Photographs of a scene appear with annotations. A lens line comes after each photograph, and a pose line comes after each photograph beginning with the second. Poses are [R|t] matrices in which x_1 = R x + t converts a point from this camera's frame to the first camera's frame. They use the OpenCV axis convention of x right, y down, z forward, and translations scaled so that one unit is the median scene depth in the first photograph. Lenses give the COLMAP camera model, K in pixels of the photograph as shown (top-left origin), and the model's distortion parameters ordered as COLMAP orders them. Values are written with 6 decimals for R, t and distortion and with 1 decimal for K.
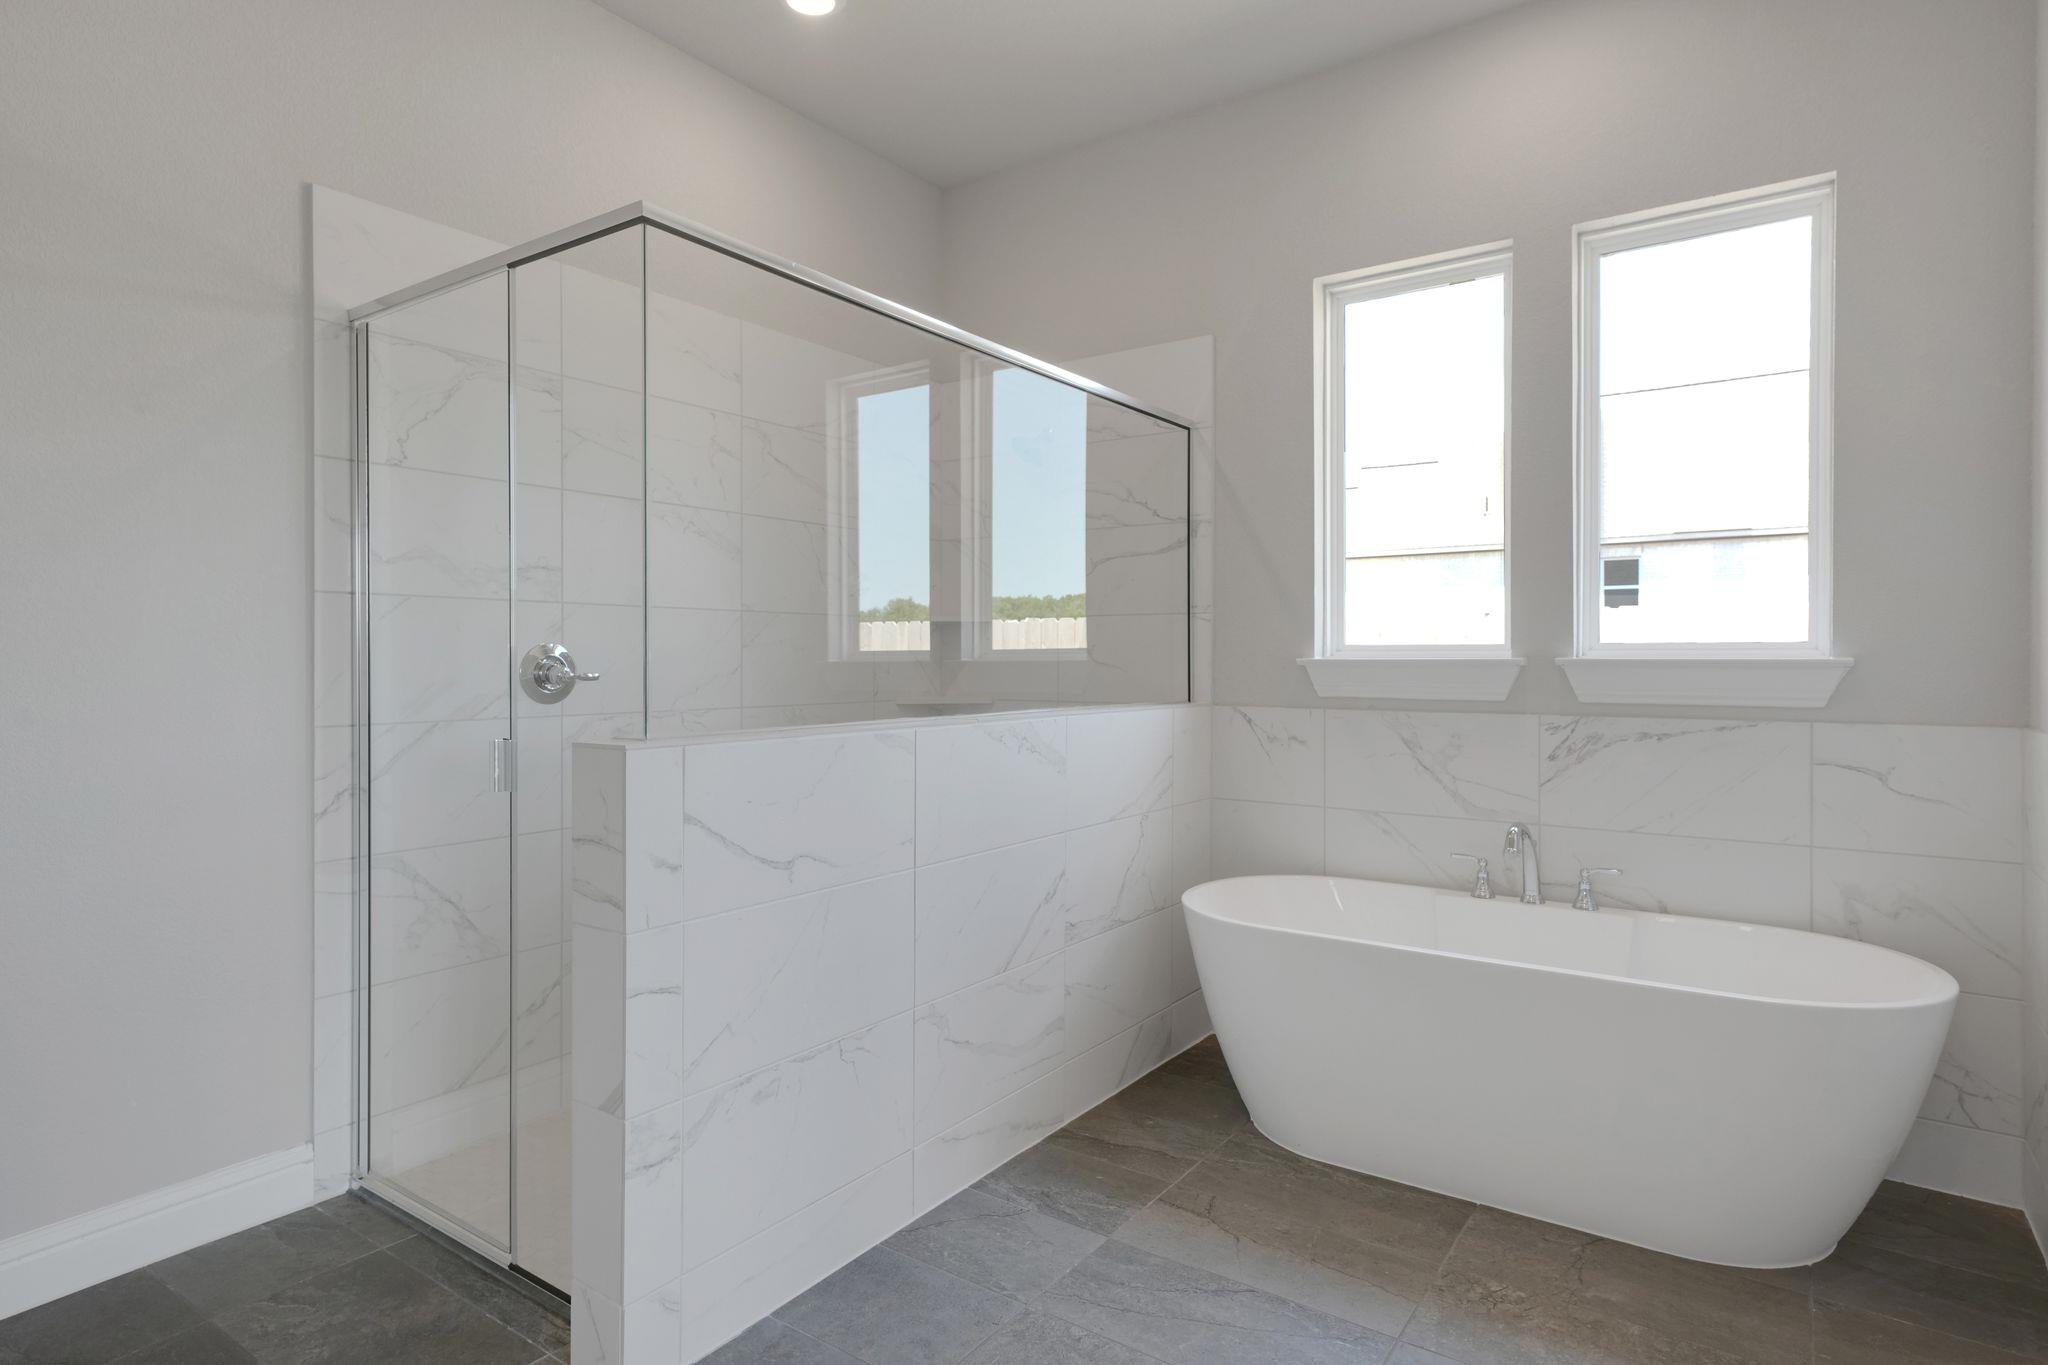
lens RADIAL K [[1102.8, 0, 1000.8], [0, 1102.8, 658.8], [0, 0, 1]] dist [0.004554, 0.001465]
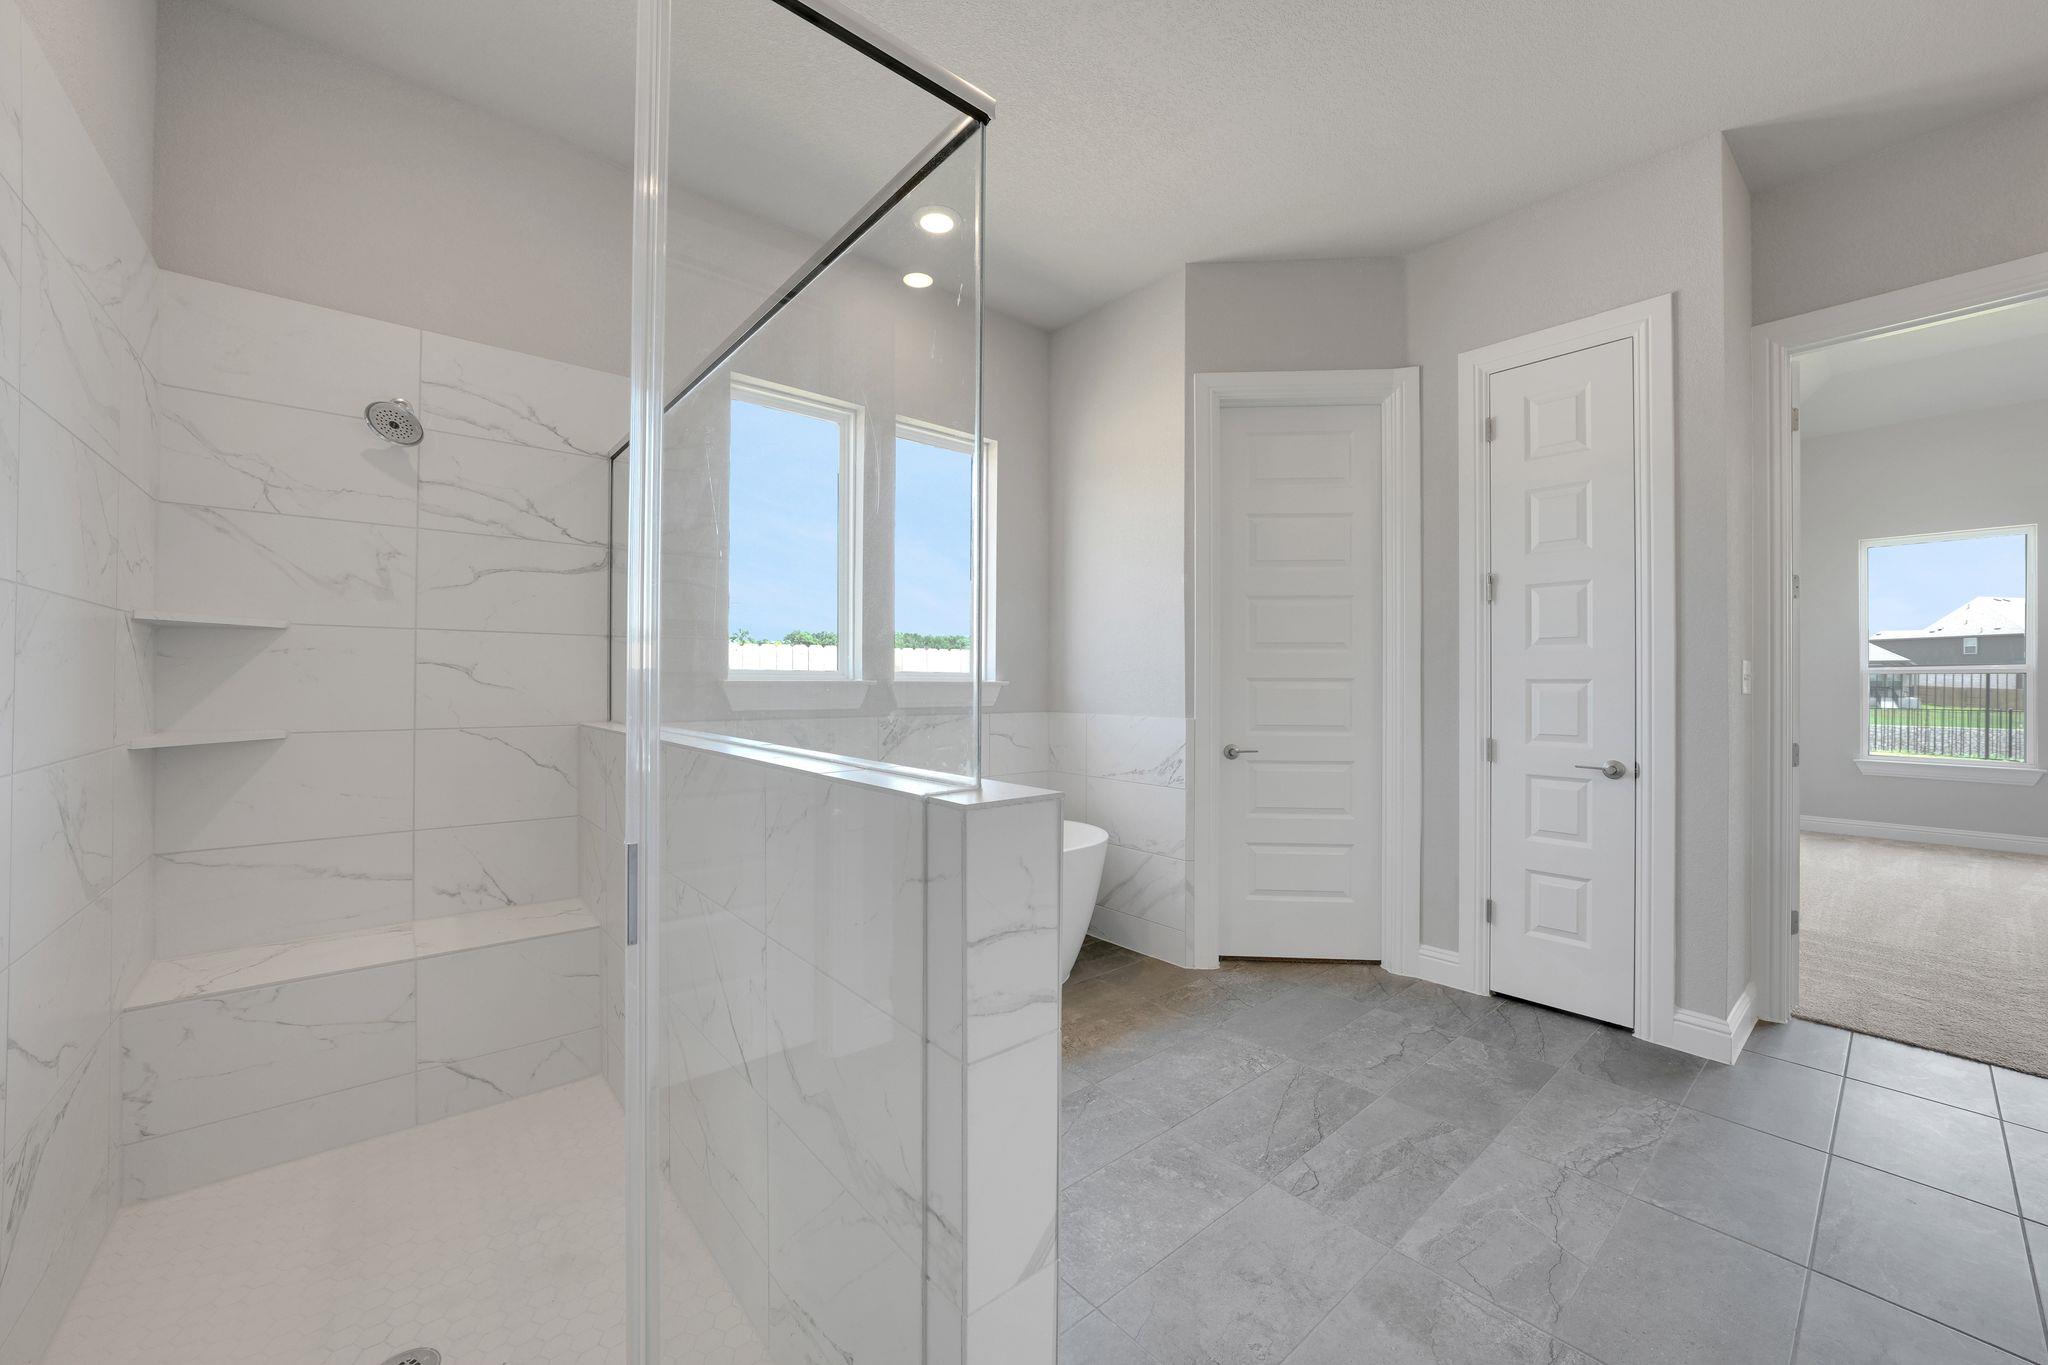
lens RADIAL K [[788.1, 0, 1024.0], [0, 788.1, 682.5], [0, 0, 1]] dist [0.000712, 0.000049]
pose [[0.236614, -0.002551, 0.971600, -0.628871], [-0.006398, 0.999971, 0.004183, -0.004908], [-0.971583, -0.007207, 0.236591, 0.612676]]
